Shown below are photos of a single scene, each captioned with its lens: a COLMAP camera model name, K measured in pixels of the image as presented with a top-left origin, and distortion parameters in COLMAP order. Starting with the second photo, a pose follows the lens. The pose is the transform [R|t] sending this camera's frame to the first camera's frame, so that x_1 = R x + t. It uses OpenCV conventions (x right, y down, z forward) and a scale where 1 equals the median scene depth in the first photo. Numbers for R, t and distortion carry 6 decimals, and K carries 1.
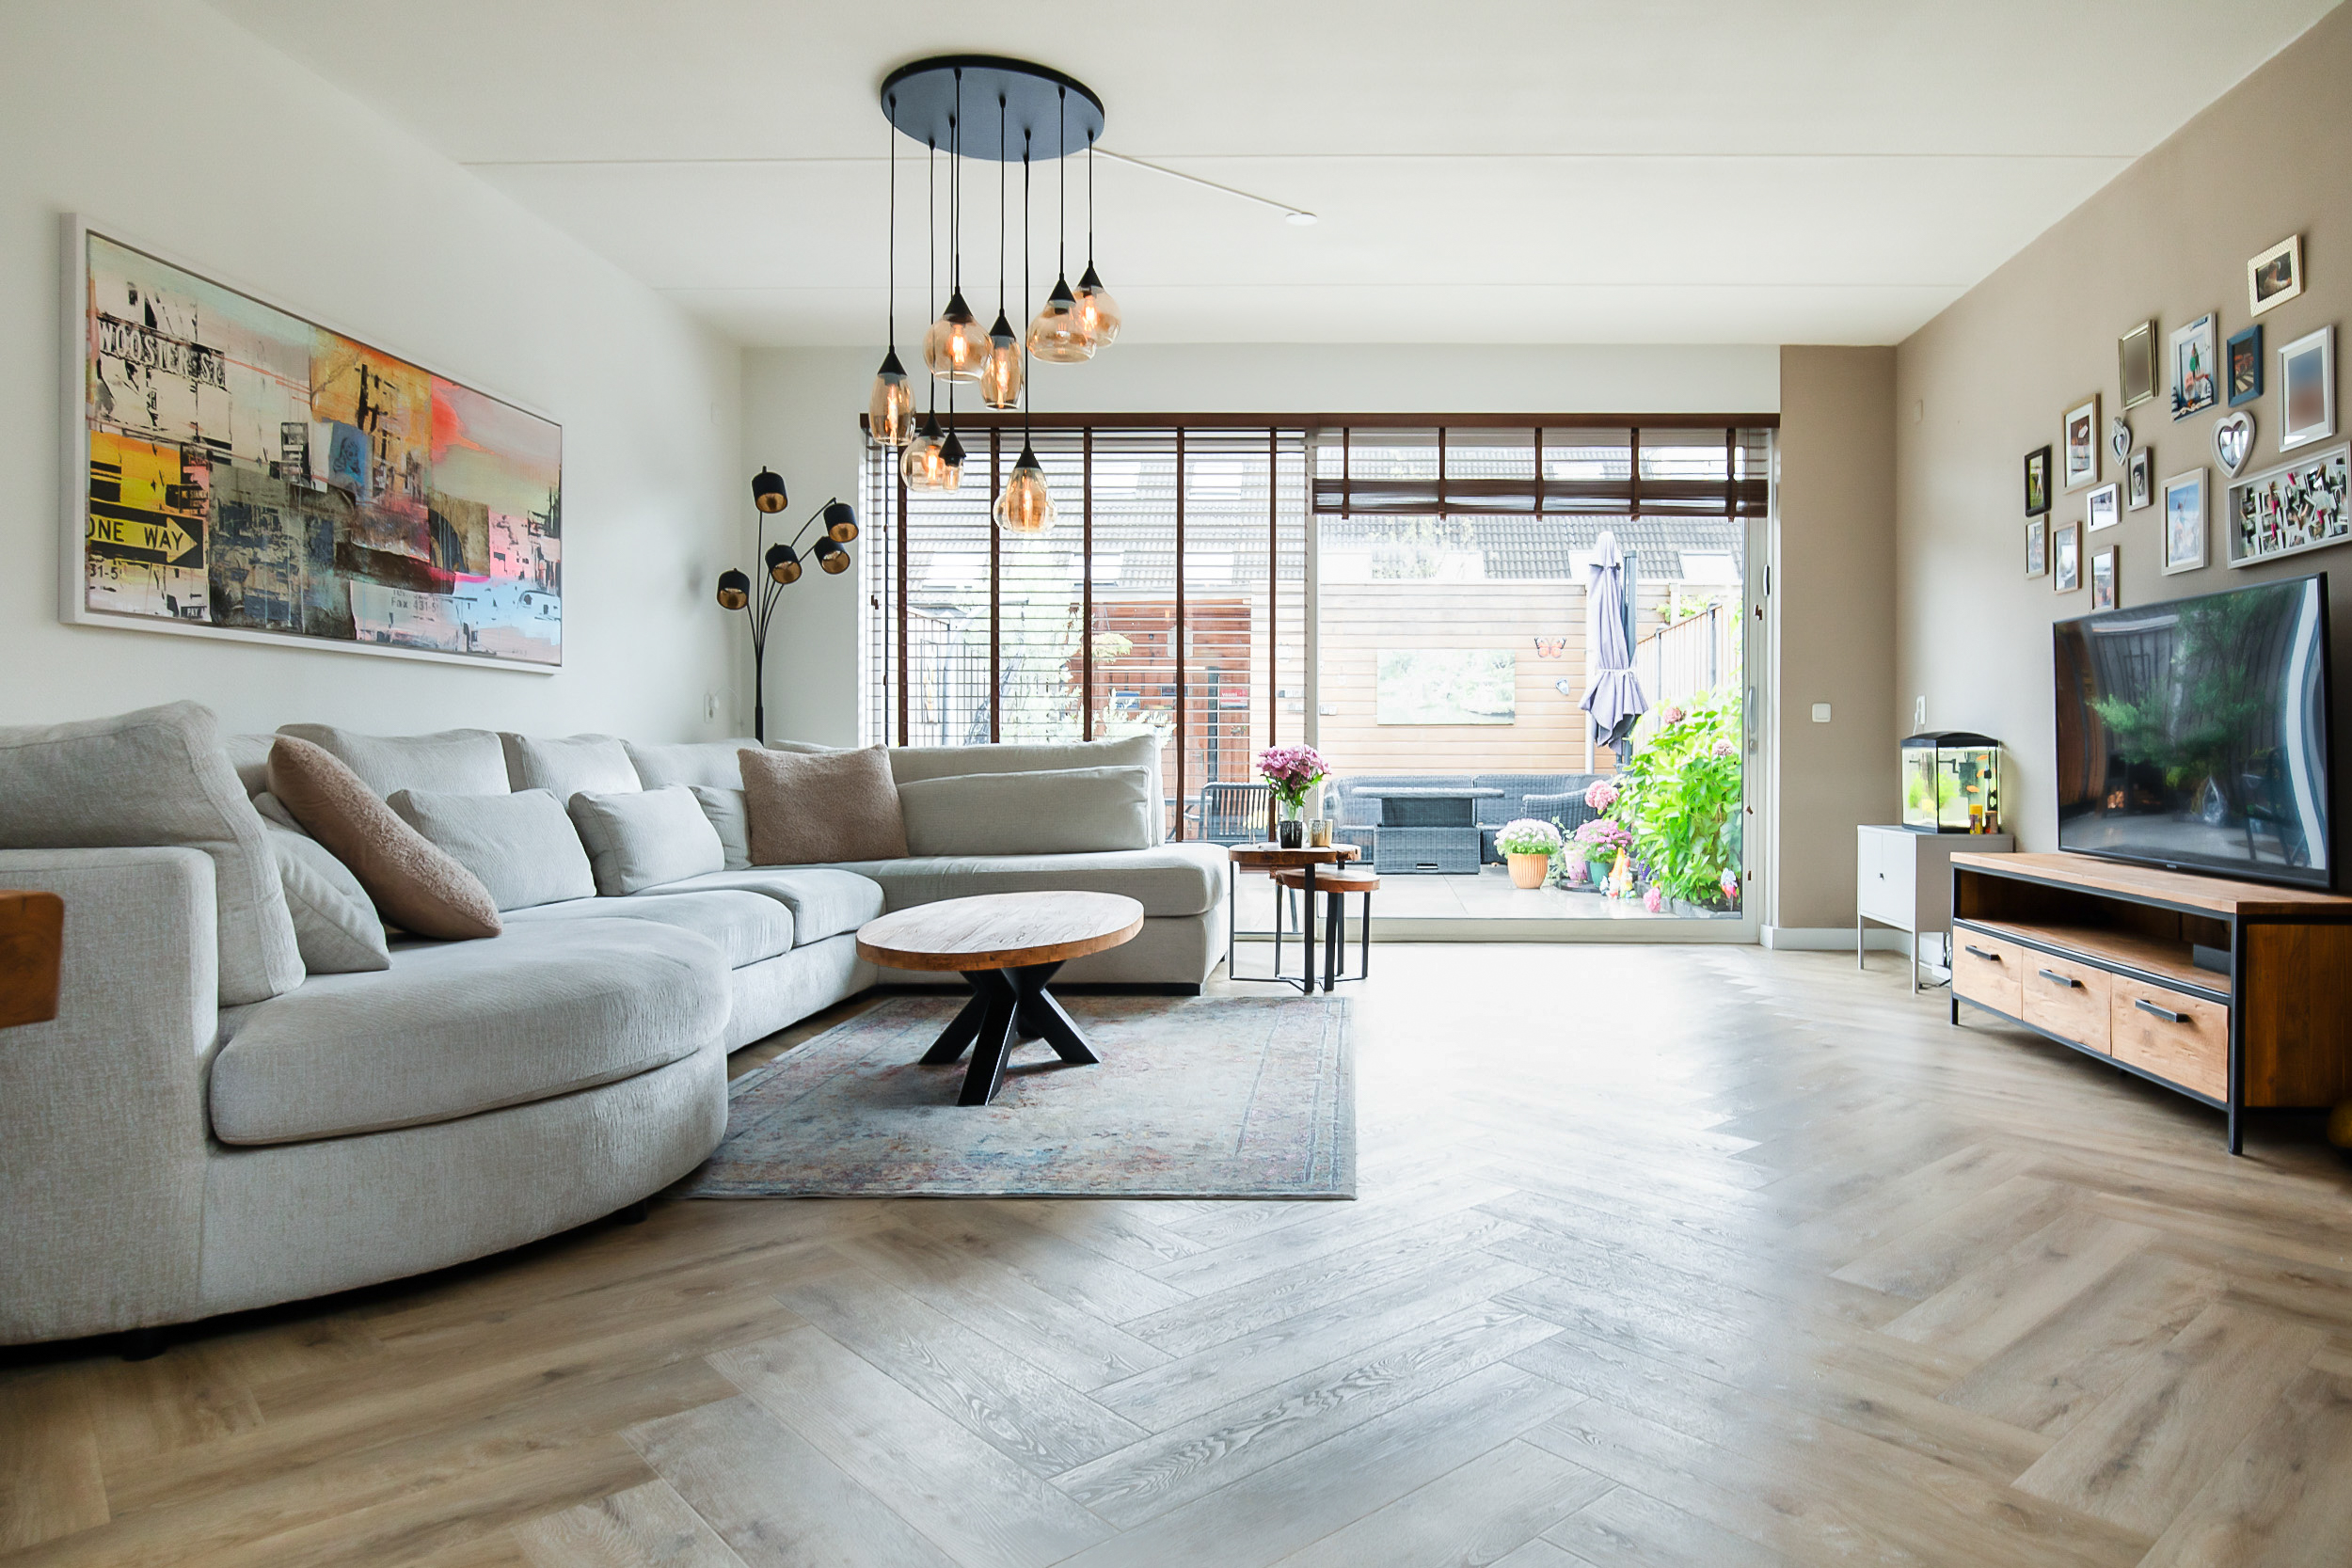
lens RADIAL K [[1438.7, 0, 1333.6], [0, 1438.7, 749.3], [0, 0, 1]] dist [-0.016785, 0.006921]
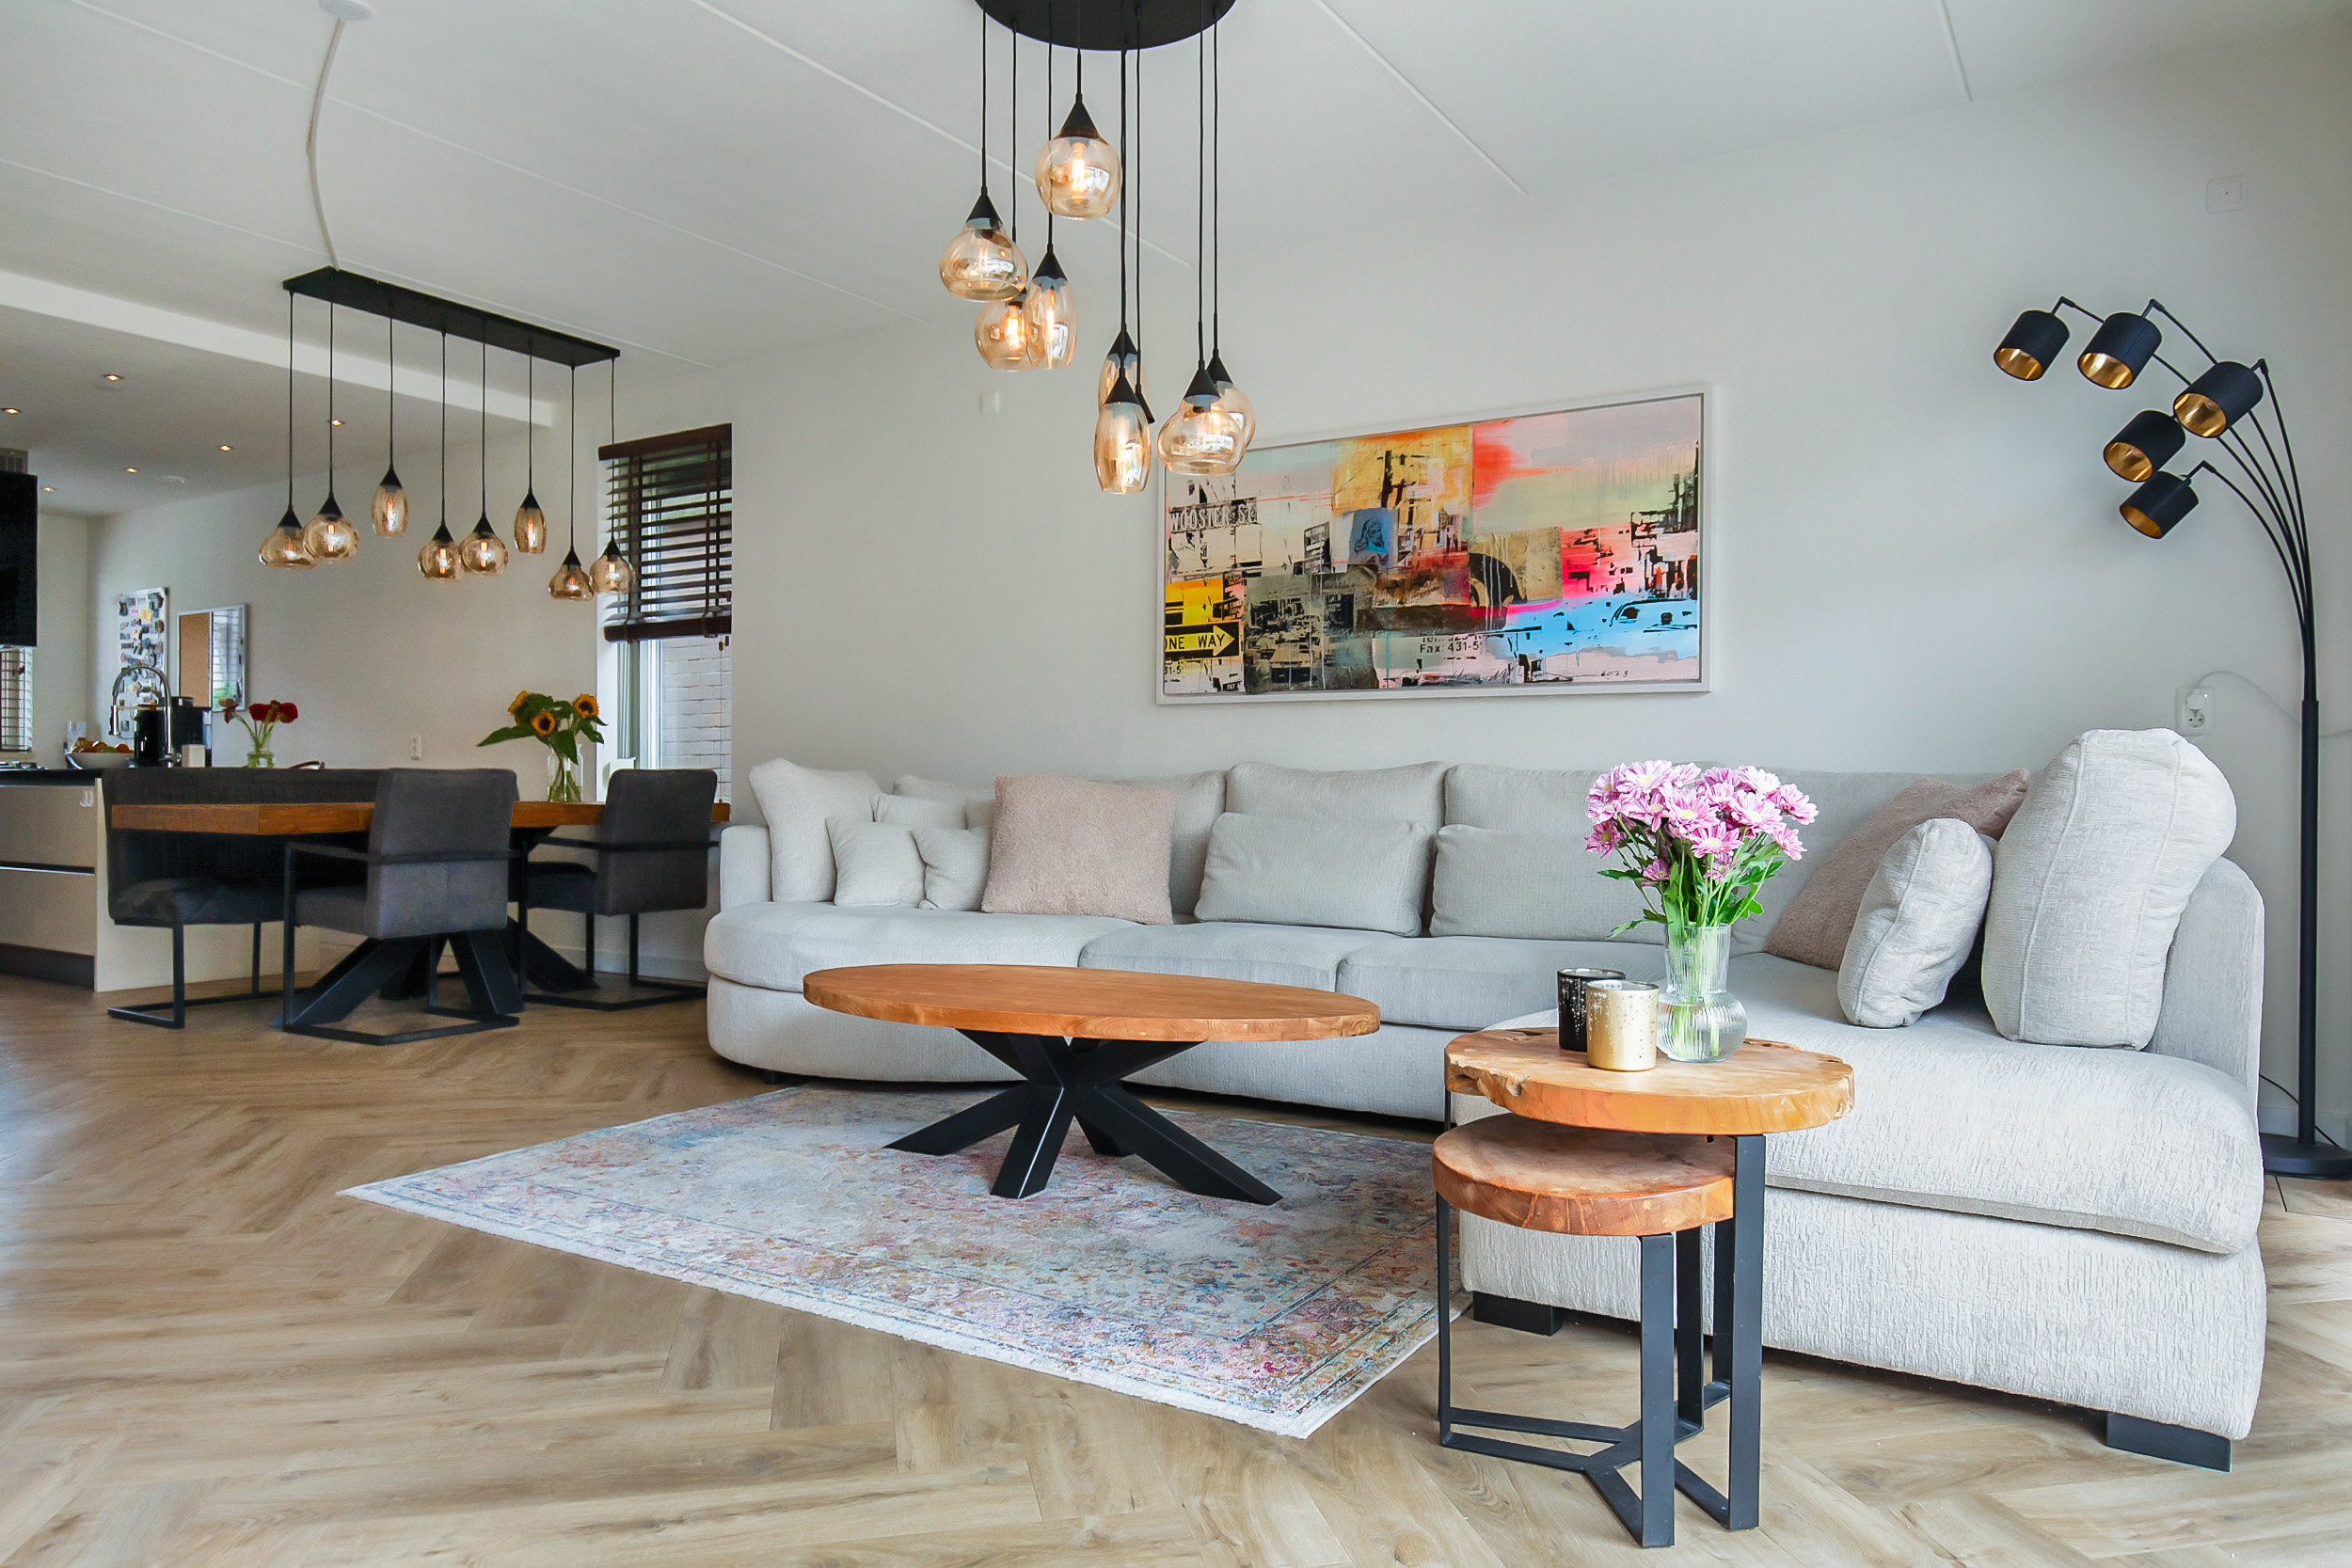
lens RADIAL K [[1485.3, 0, 1192.5], [0, 1485.3, 816.0], [0, 0, 1]] dist [-0.008258, 0.002614]
pose [[-0.504684, 0.018579, -0.863104, 0.407627], [-0.000927, 0.999756, 0.022063, 0.002051], [0.863304, 0.011935, -0.504544, 1.329320]]
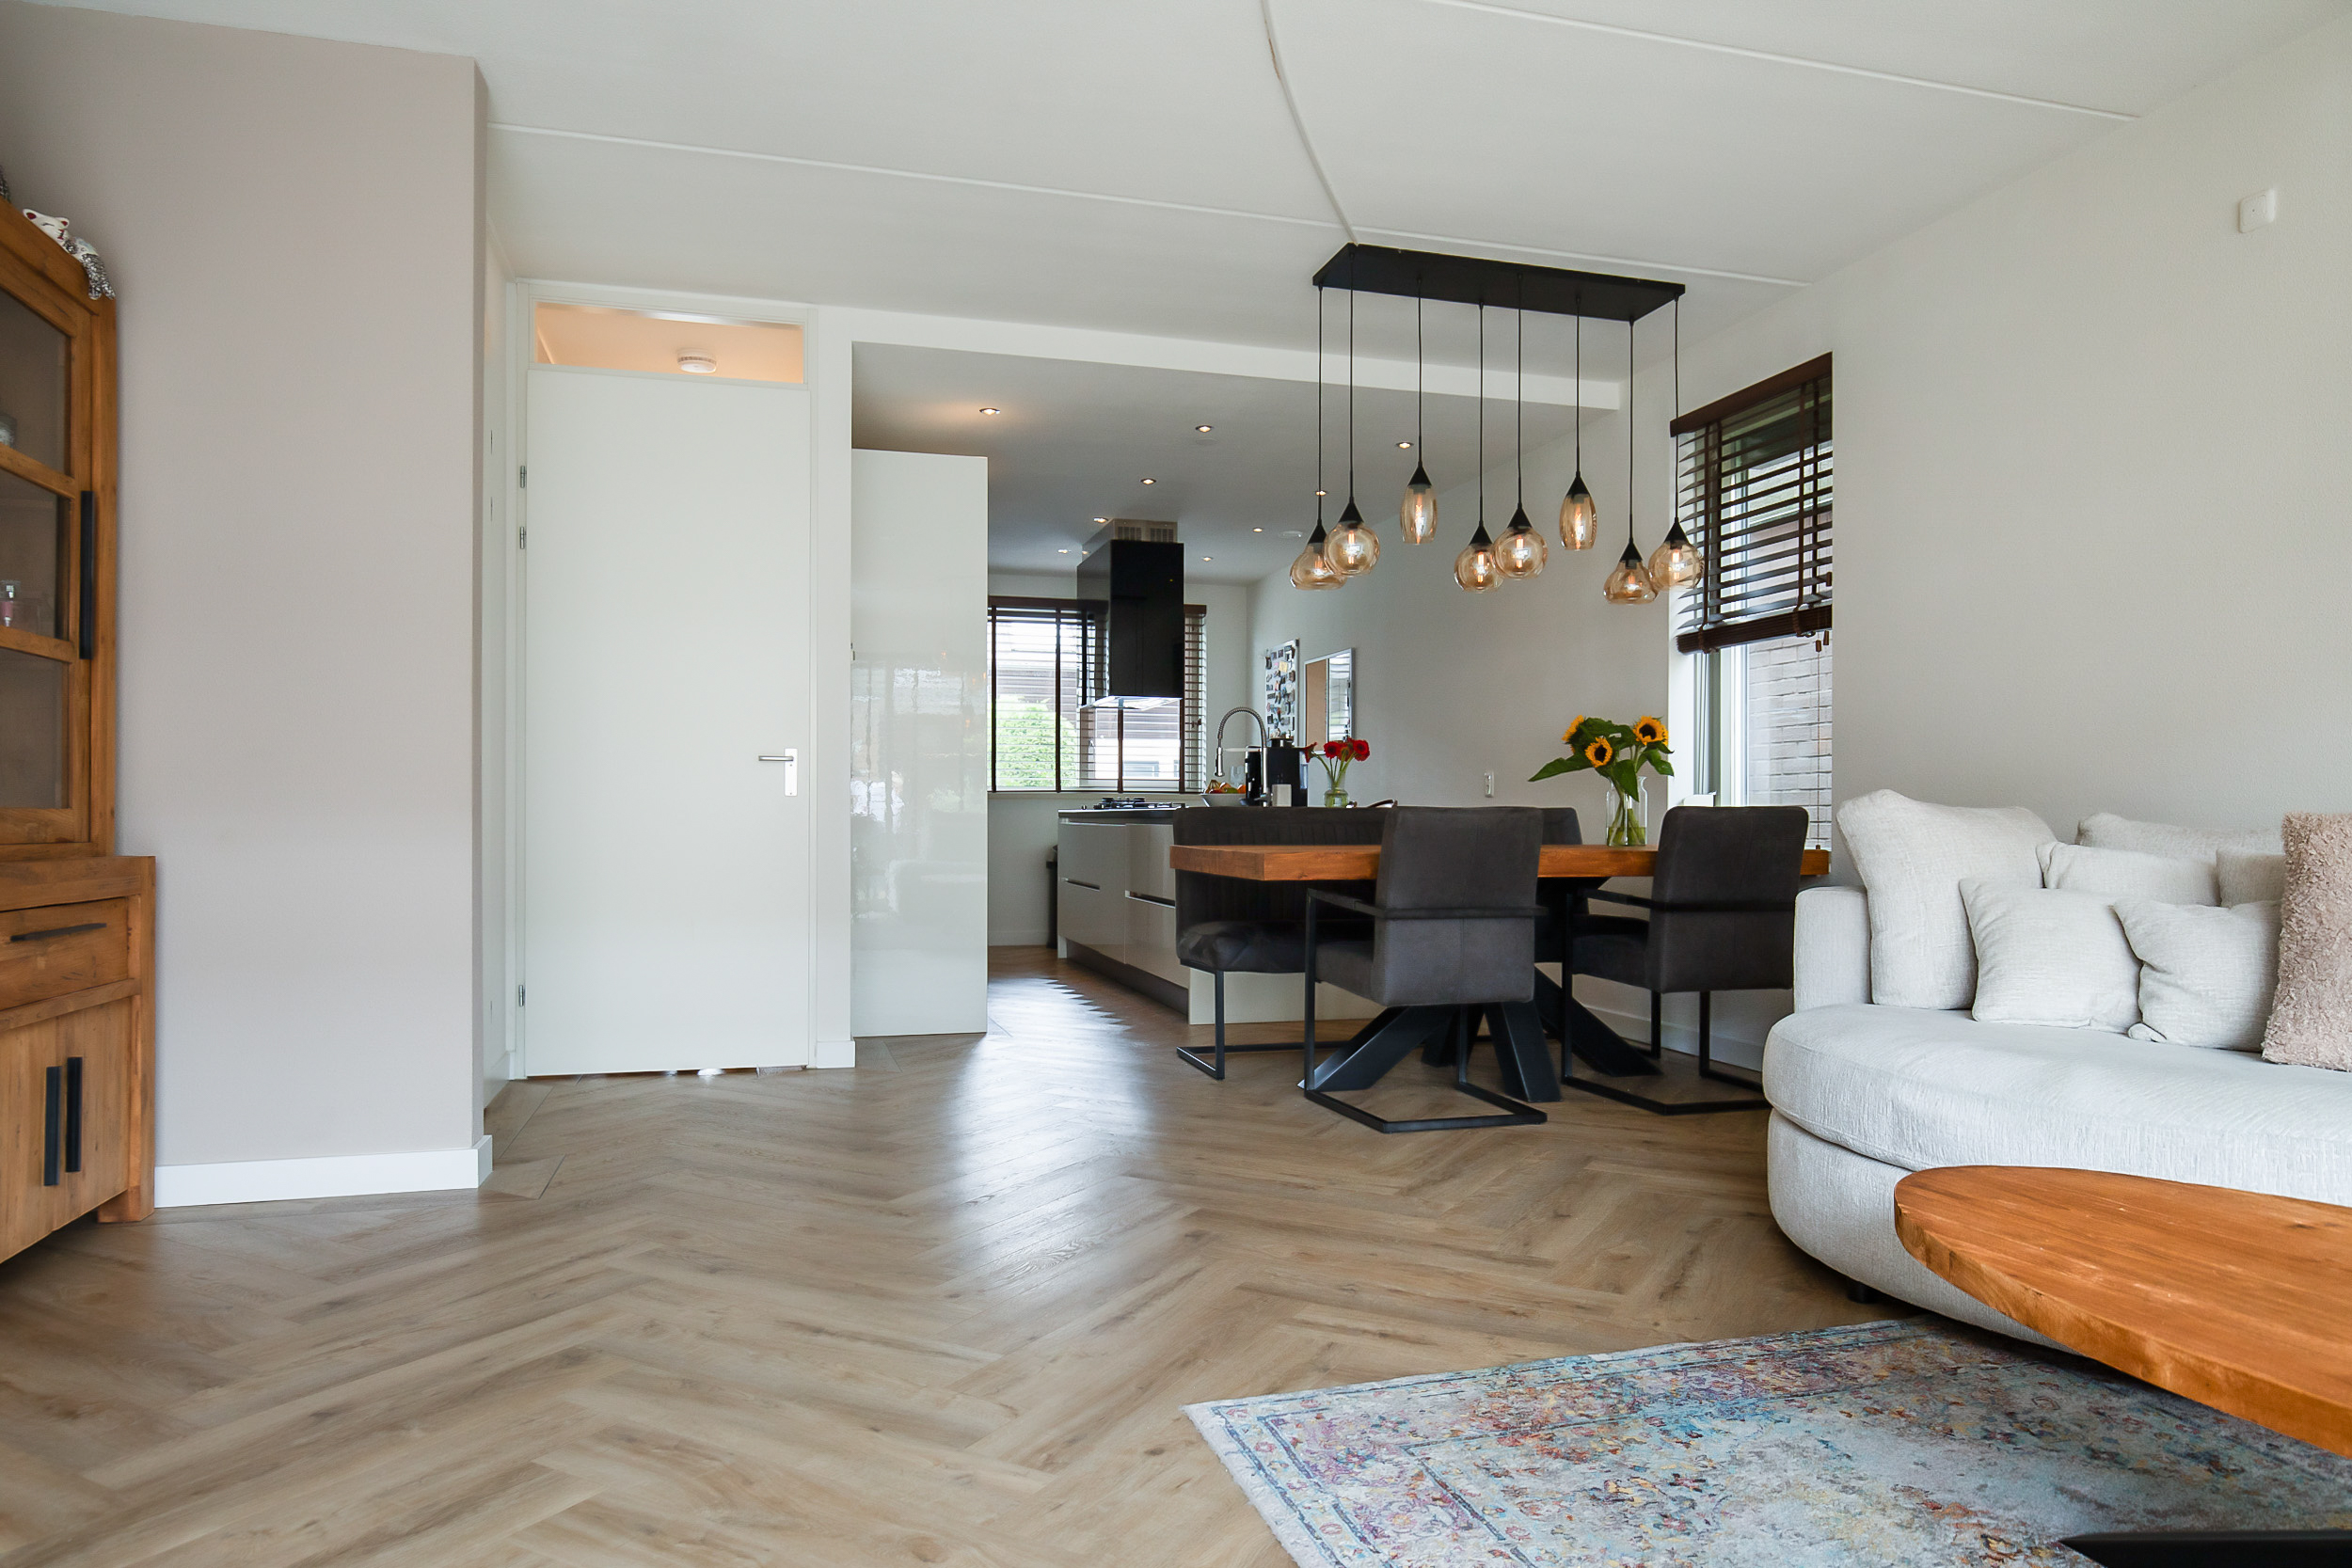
lens RADIAL K [[1485.3, 0, 1175.3], [0, 1485.3, 793.8], [0, 0, 1]] dist [-0.008258, 0.002614]
pose [[-0.955763, -0.007266, -0.294049, 0.158570], [-0.002289, 0.999848, -0.017266, -0.000250], [0.294130, -0.015830, -0.955634, 1.104418]]
